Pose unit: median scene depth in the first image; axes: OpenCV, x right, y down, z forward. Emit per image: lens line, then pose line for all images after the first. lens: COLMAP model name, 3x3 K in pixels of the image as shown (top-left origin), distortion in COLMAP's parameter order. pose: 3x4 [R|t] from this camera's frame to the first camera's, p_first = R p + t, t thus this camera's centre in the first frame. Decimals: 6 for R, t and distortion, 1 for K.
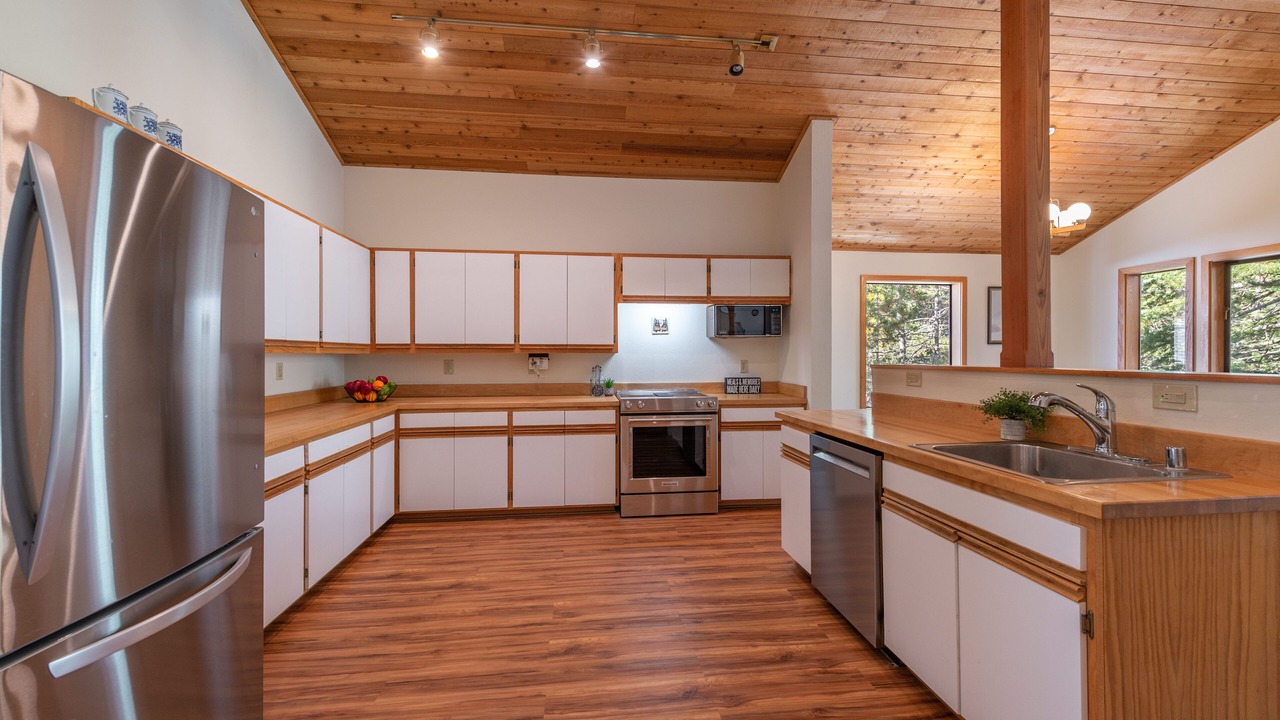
lens RADIAL K [[527.1, 0, 640.0], [0, 527.1, 360.0], [0, 0, 1]] dist [0.000828, 0.000003]
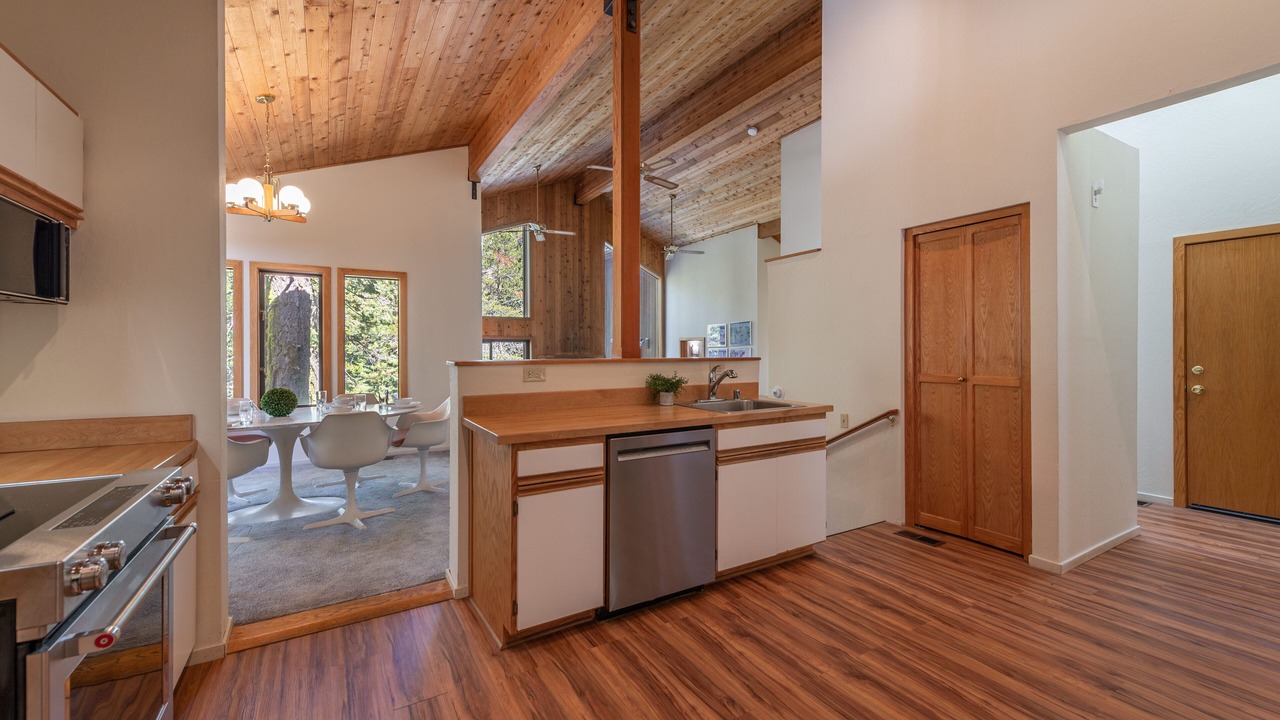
lens RADIAL K [[511.6, 0, 641.7], [0, 511.6, 350.0], [0, 0, 1]] dist [0.000119, -0.000135]
pose [[-0.420273, 0.004299, 0.907387, -0.472925], [0.009839, 0.999952, -0.000180, -0.005977], [-0.907344, 0.008852, -0.420295, 1.333862]]
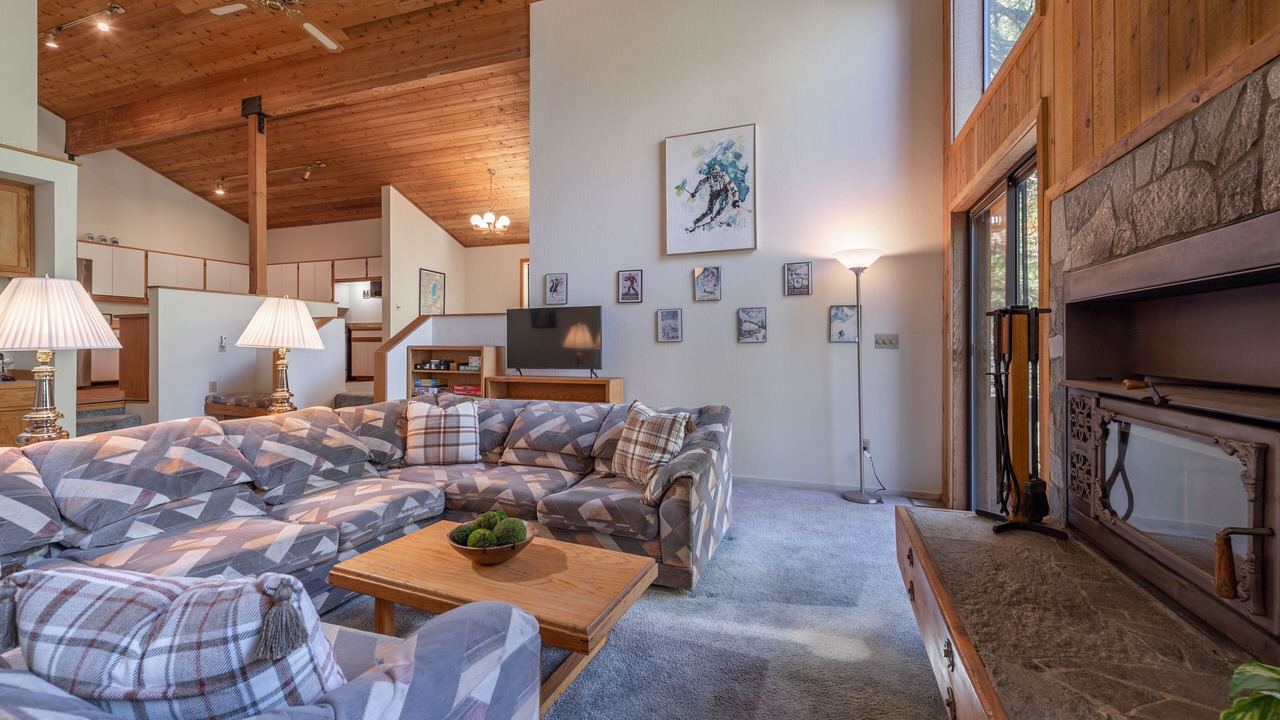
lens RADIAL K [[511.6, 0, 641.7], [0, 511.6, 350.0], [0, 0, 1]] dist [0.000119, -0.000135]
pose [[0.895946, 0.010507, -0.444039, 3.288864], [-0.012477, 0.999921, -0.001515, 0.257049], [0.443988, 0.006898, 0.896006, -0.497146]]
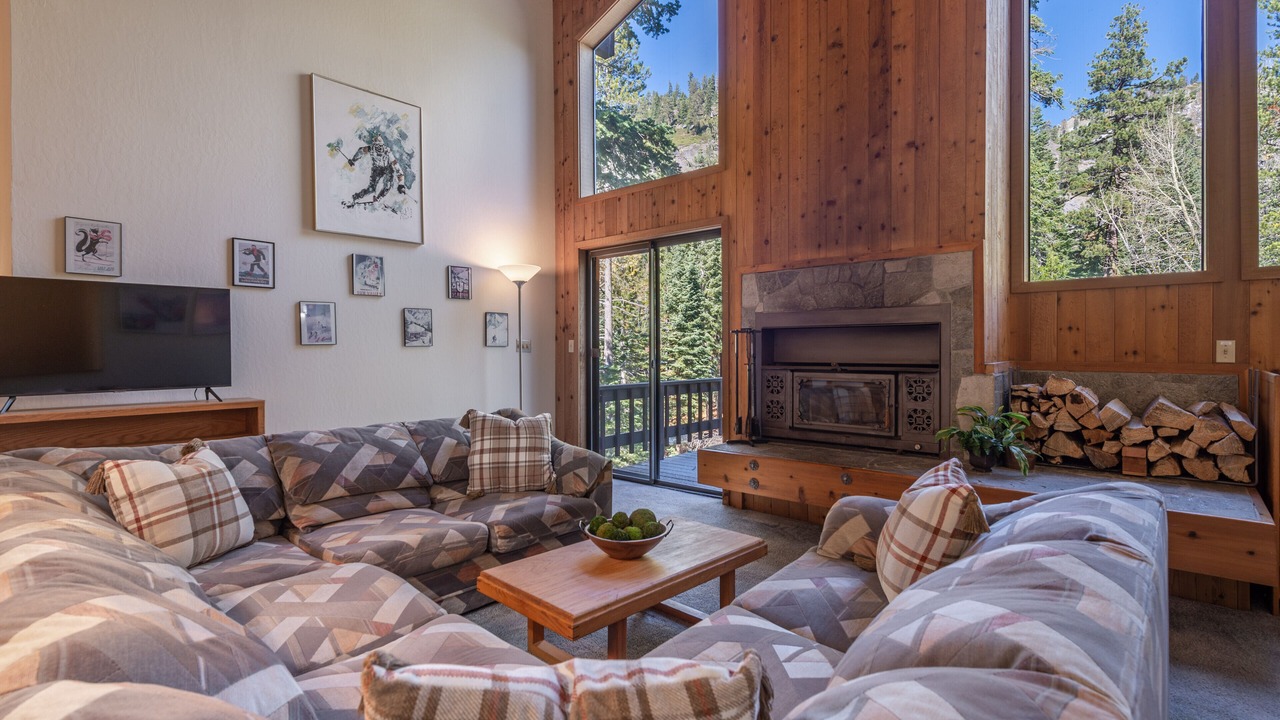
lens RADIAL K [[599.7, 0, 643.9], [0, 599.7, 359.0], [0, 0, 1]] dist [0.001933, -0.000492]
pose [[0.733402, -0.005039, 0.679777, 2.183949], [0.006941, 0.999976, -0.000077, 0.267634], [-0.679760, 0.004775, 0.733419, -0.602766]]
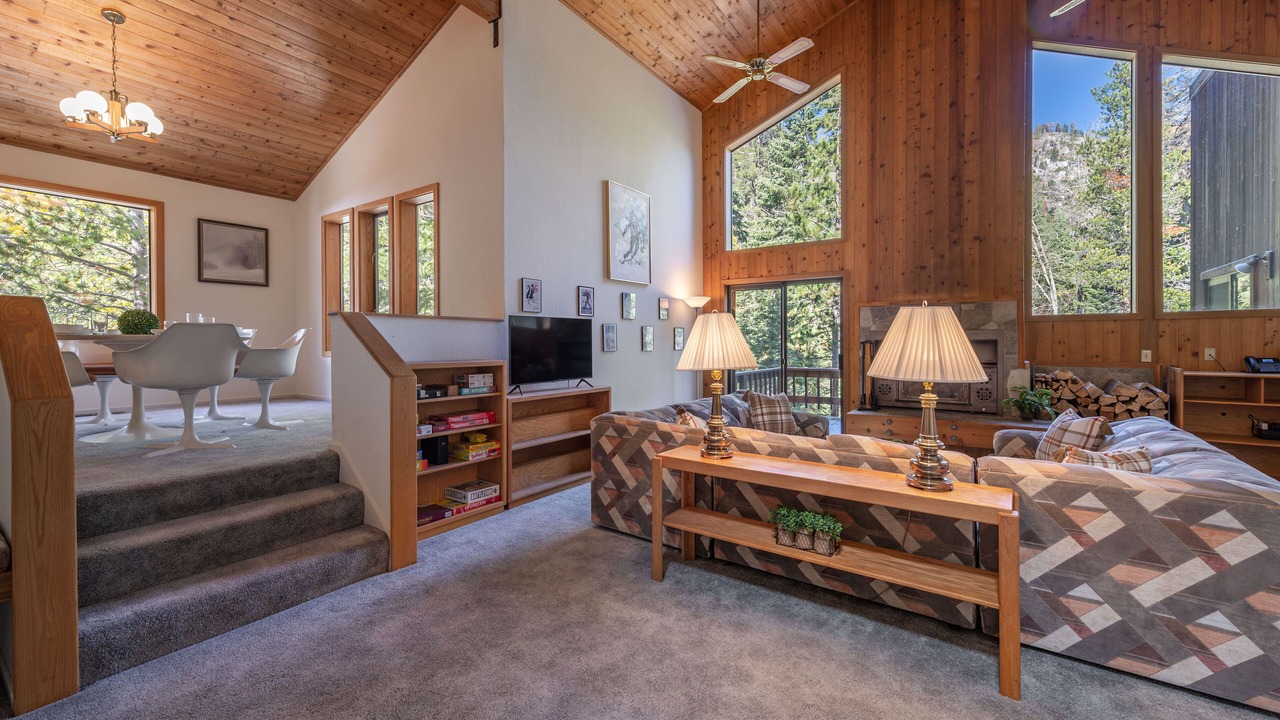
lens RADIAL K [[511.6, 0, 641.7], [0, 511.6, 350.0], [0, 0, 1]] dist [0.000119, -0.000135]
pose [[0.665361, -0.006100, 0.746497, 1.168790], [0.008998, 0.999960, 0.000151, 0.221904], [-0.746467, 0.006617, 0.665389, -0.384363]]
